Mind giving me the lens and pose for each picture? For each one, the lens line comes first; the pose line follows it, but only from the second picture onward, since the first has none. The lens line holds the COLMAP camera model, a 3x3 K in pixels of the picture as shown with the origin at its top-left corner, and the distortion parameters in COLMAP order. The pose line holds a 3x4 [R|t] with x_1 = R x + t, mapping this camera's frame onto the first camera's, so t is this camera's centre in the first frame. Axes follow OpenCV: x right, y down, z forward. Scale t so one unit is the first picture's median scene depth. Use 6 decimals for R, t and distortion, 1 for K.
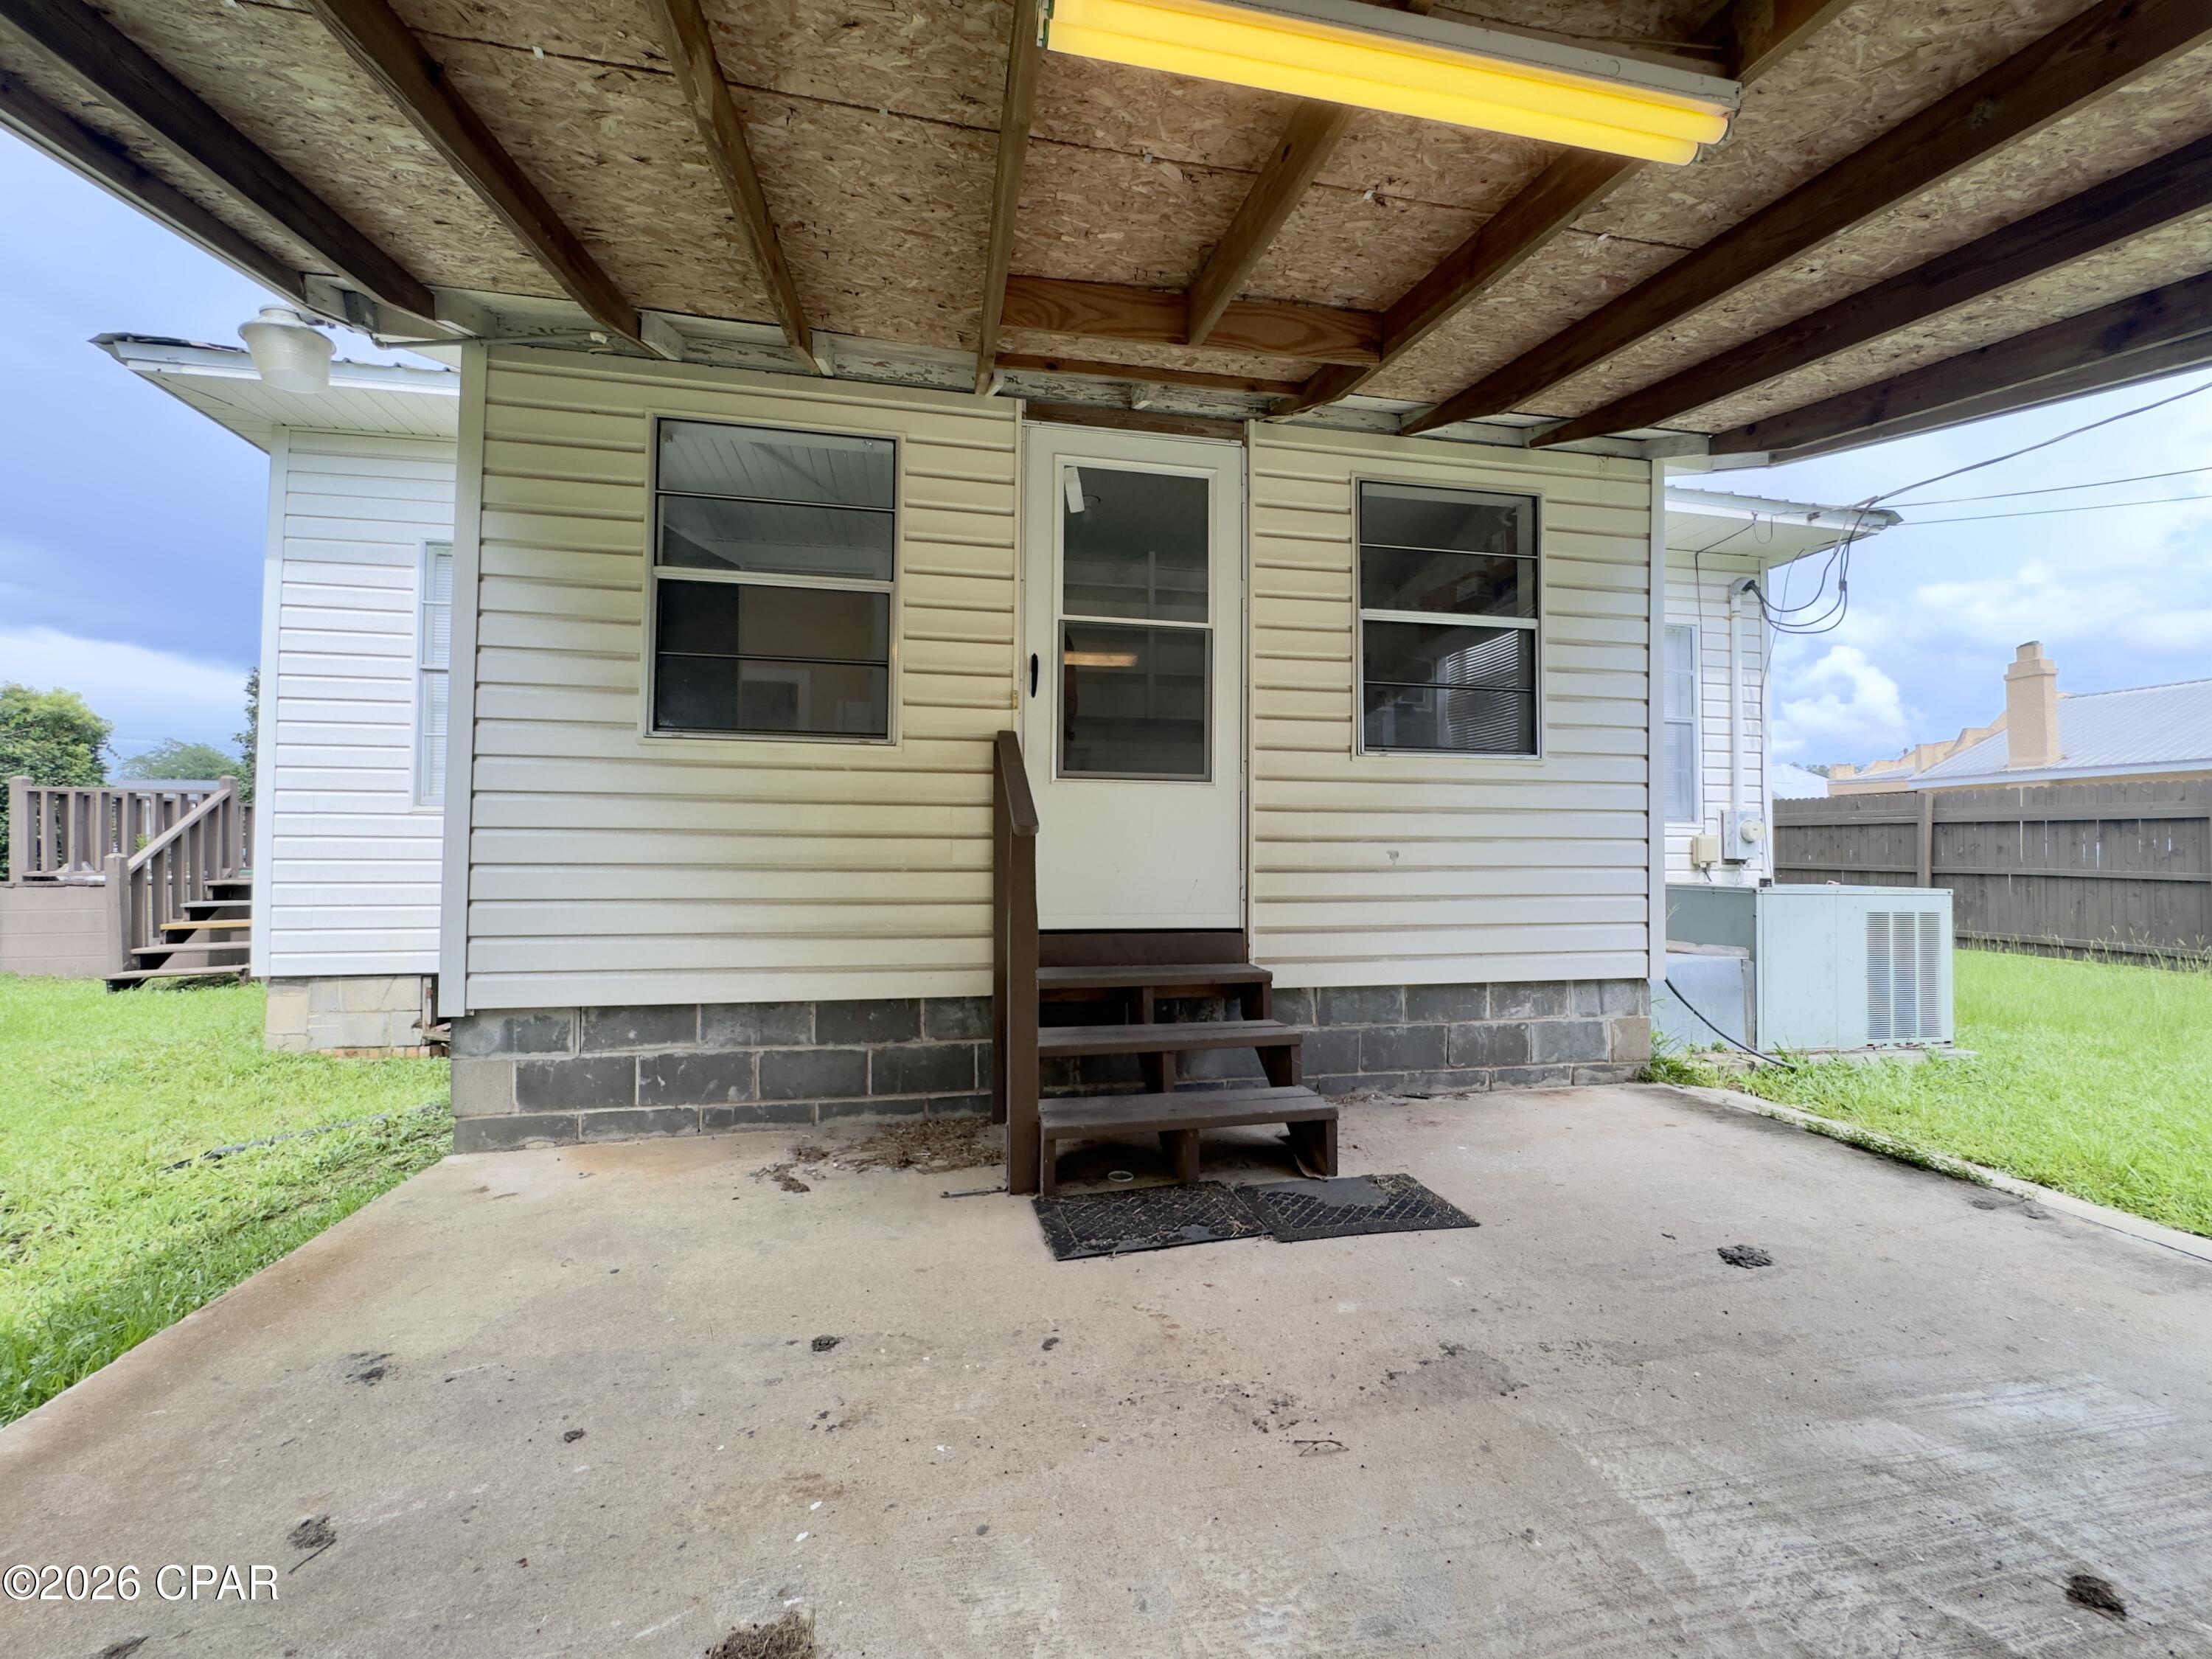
lens RADIAL K [[883.5, 0, 1104.3], [0, 883.5, 831.0], [0, 0, 1]] dist [-0.002582, 0.000427]
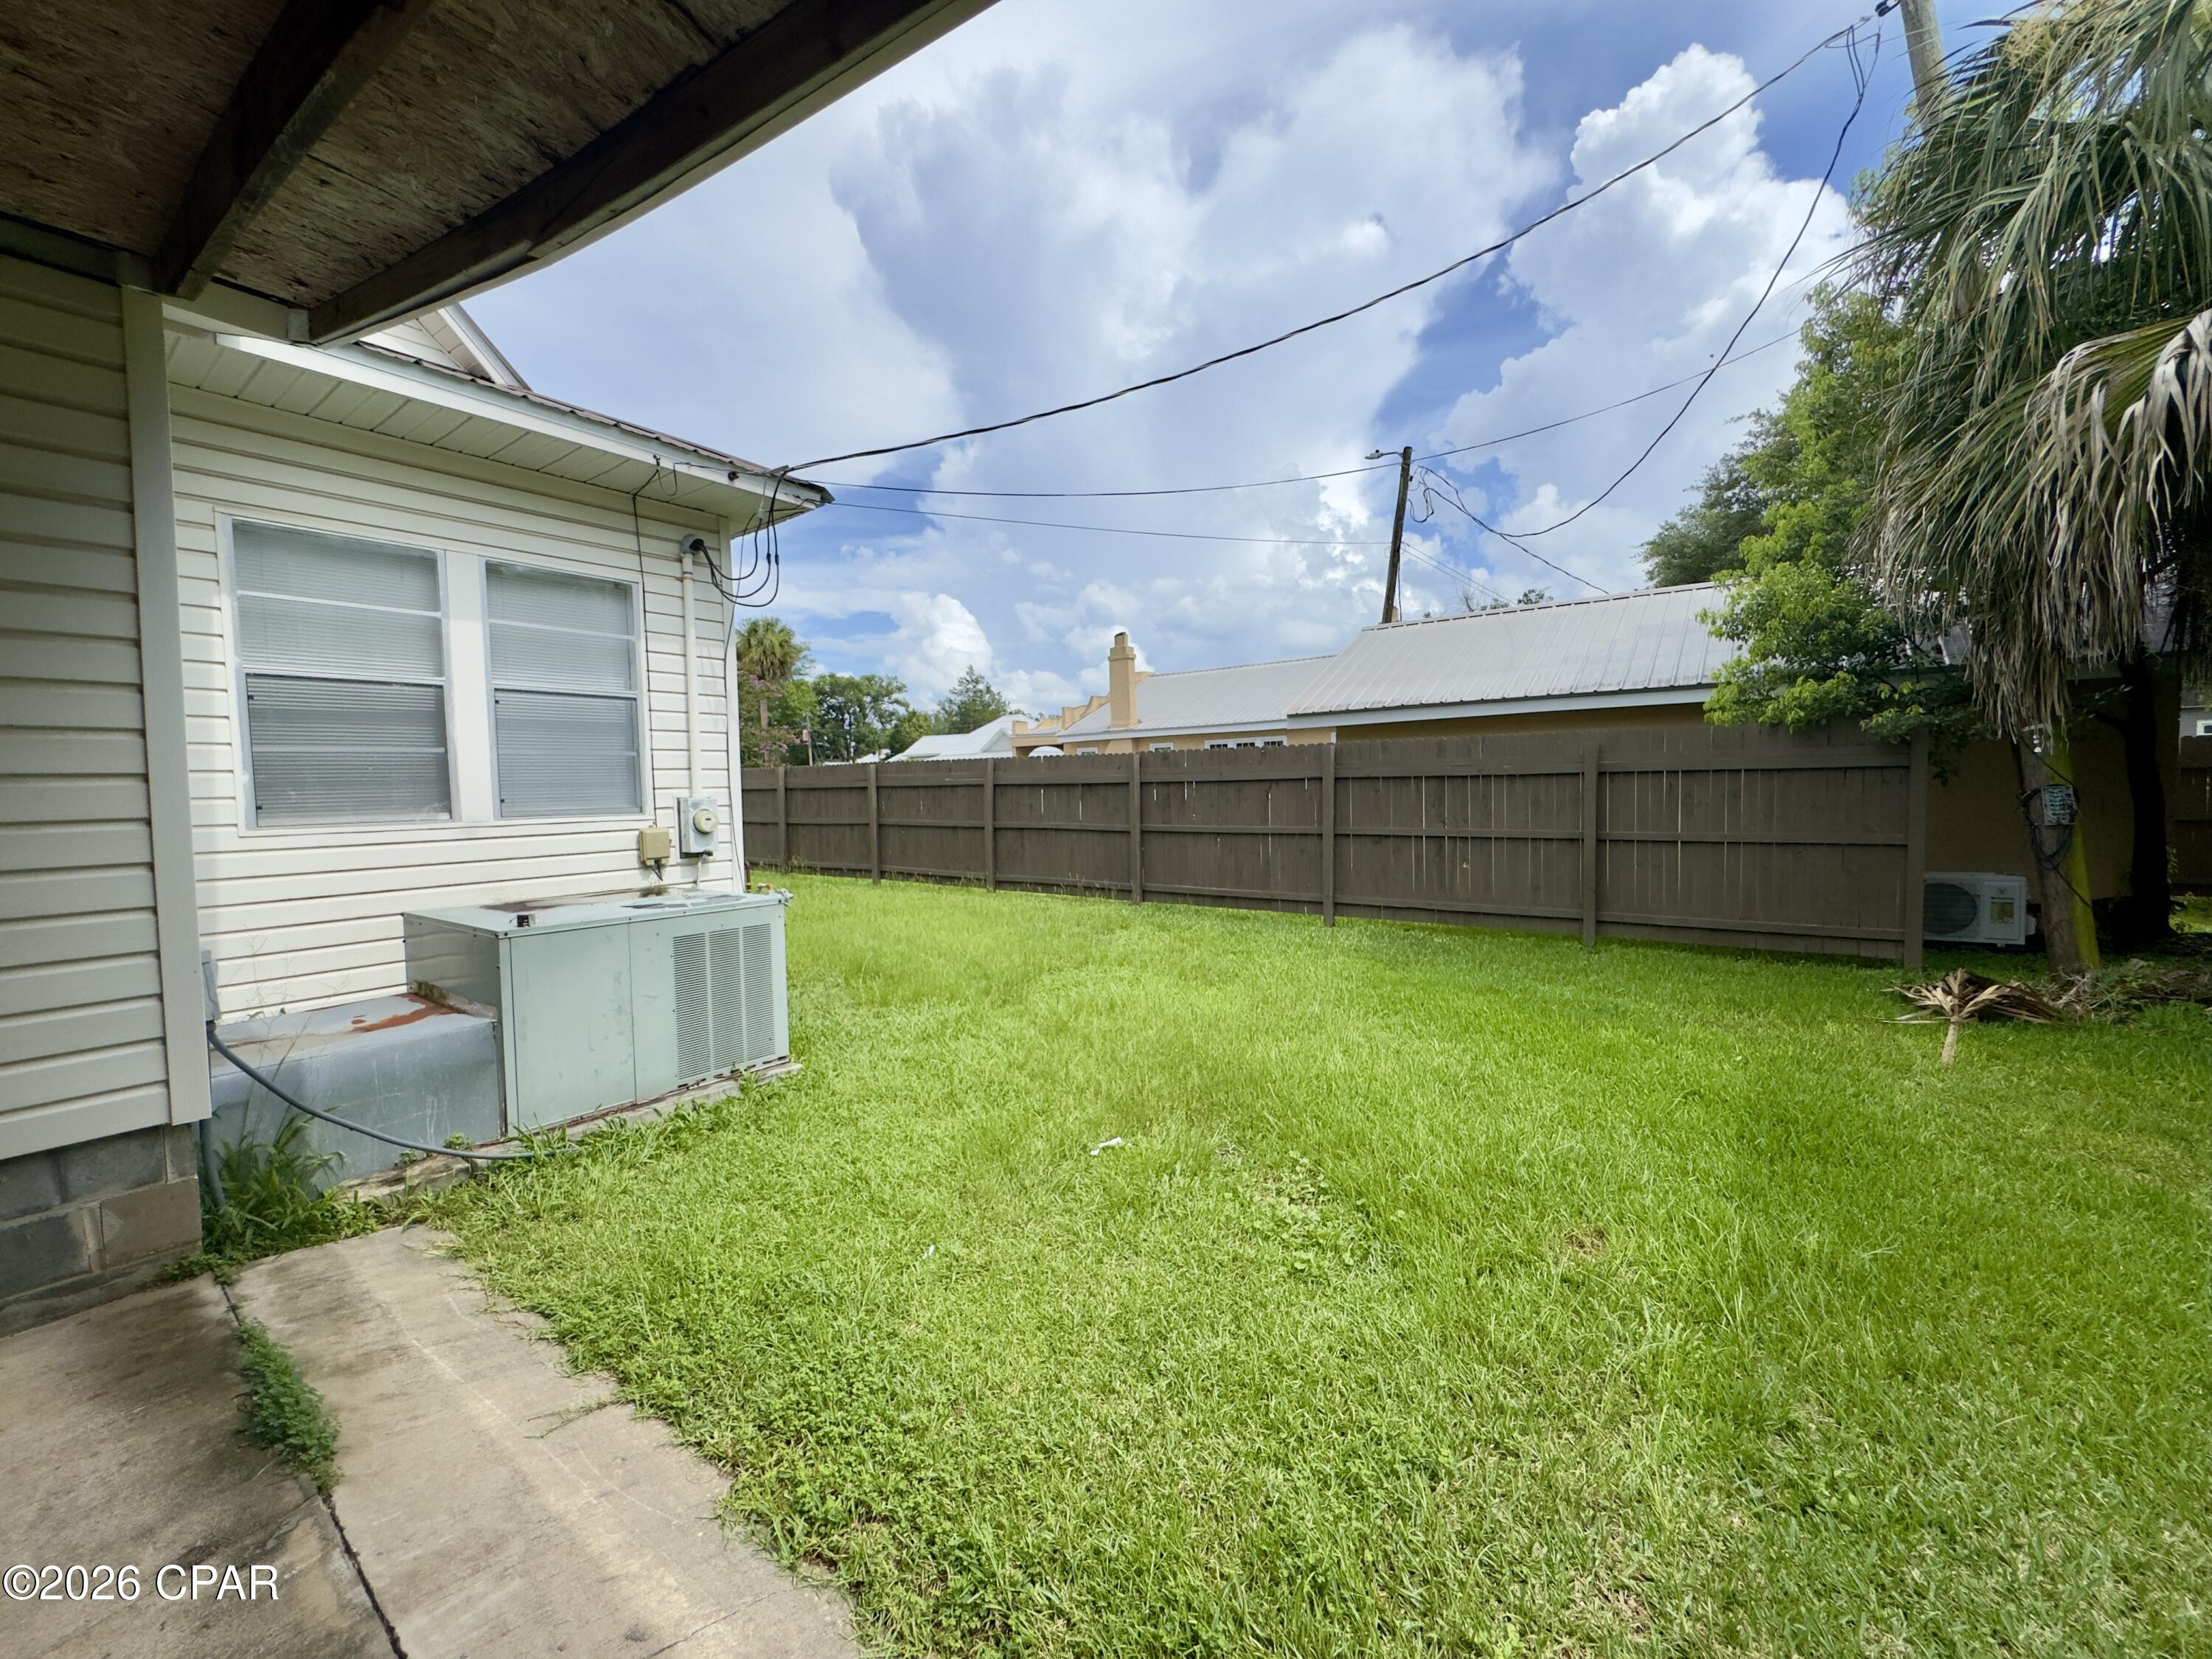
lens RADIAL K [[883.5, 0, 1104.3], [0, 883.5, 831.0], [0, 0, 1]] dist [-0.002582, 0.000427]
pose [[0.747564, -0.059775, 0.661494, 0.438454], [0.014808, 0.997195, 0.073375, -0.050175], [-0.664024, -0.045057, 0.746352, 0.050120]]
